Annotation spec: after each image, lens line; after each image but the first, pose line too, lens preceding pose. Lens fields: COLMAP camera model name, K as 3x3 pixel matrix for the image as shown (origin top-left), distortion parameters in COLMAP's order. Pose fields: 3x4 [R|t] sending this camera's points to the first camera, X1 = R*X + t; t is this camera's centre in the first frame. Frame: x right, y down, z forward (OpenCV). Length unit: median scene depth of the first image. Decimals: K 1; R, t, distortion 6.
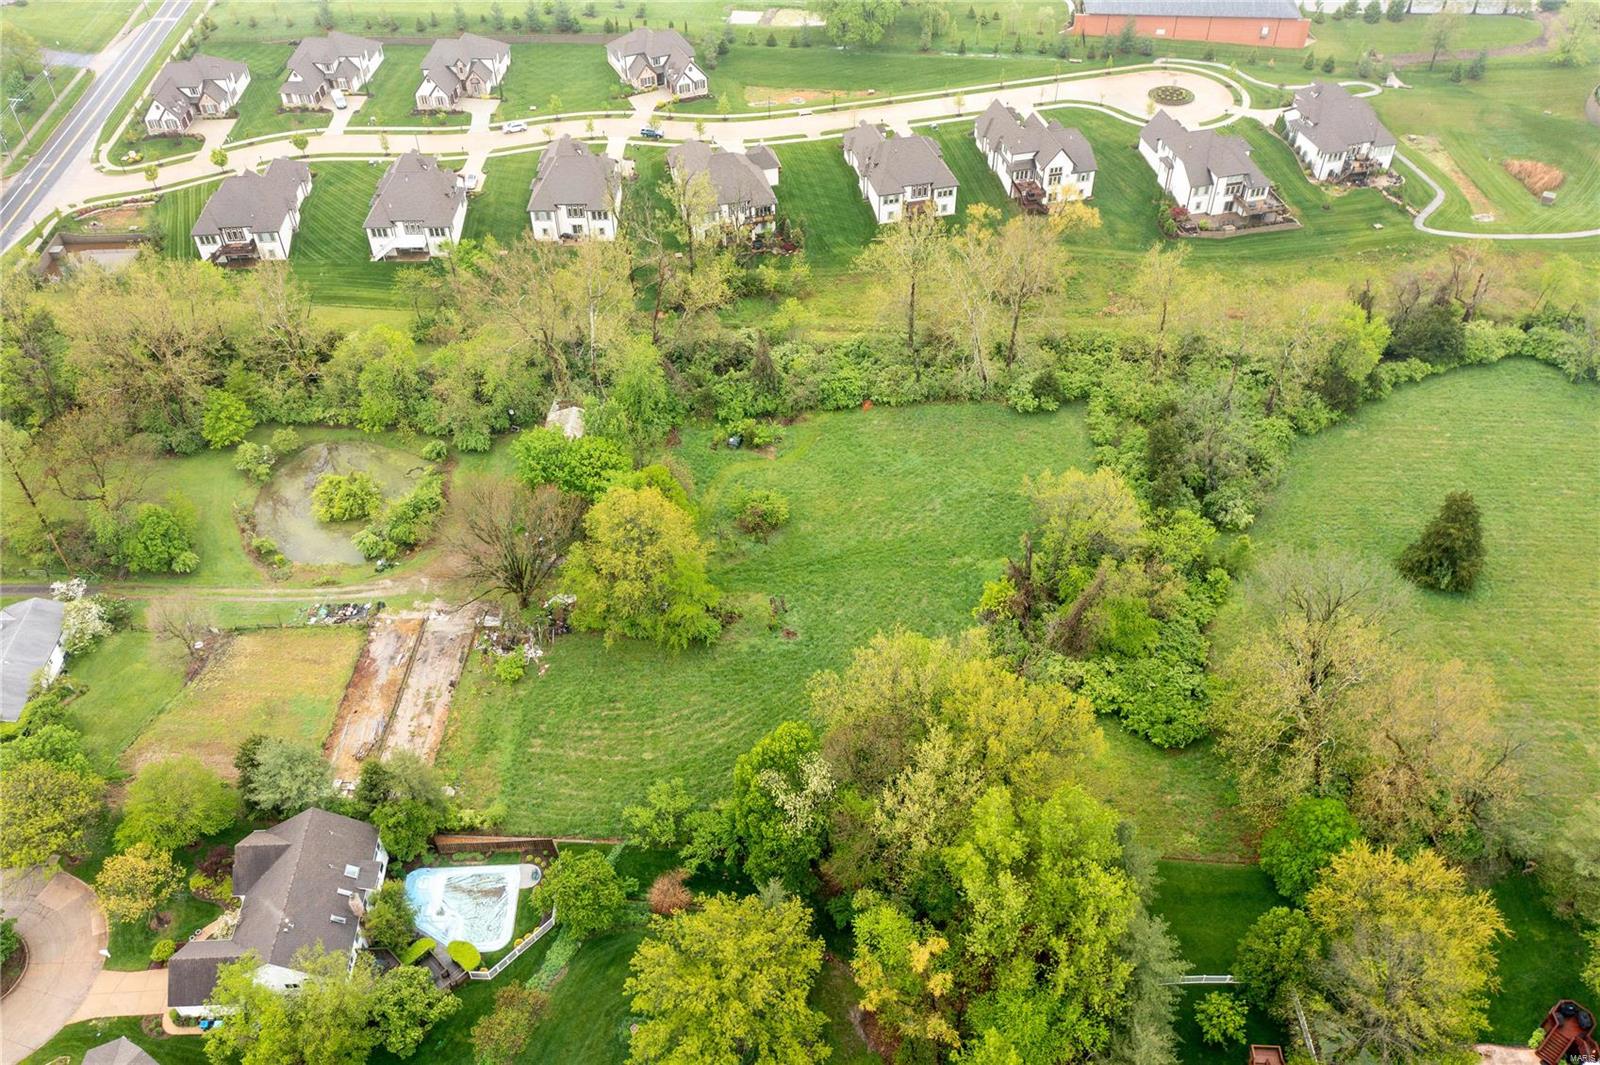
lens RADIAL K [[1273.2, 0, 794.3], [0, 1273.2, 527.4], [0, 0, 1]] dist [-0.007154, -0.000255]
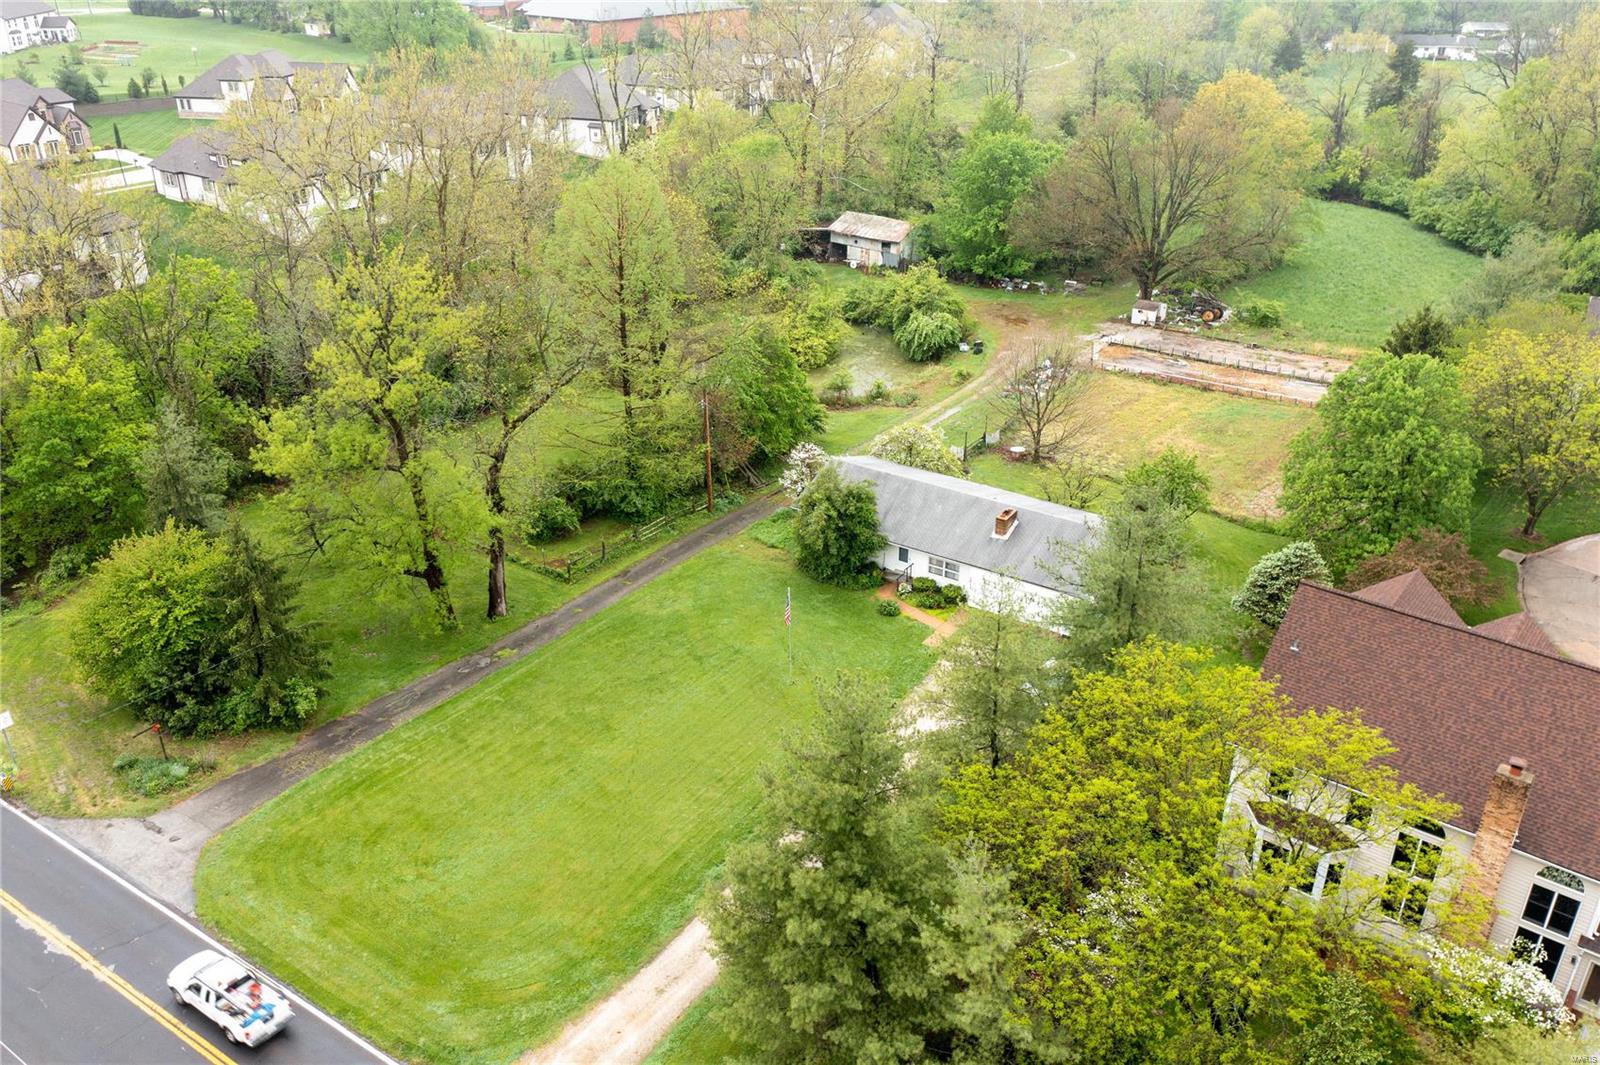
lens RADIAL K [[1273.2, 0, 799.6], [0, 1273.2, 531.4], [0, 0, 1]] dist [-0.007154, -0.000255]
pose [[0.576513, -0.357887, 0.734541, -0.683309], [0.555950, 0.830613, -0.031648, 0.061403], [-0.598793, 0.426613, 0.677826, 0.482970]]
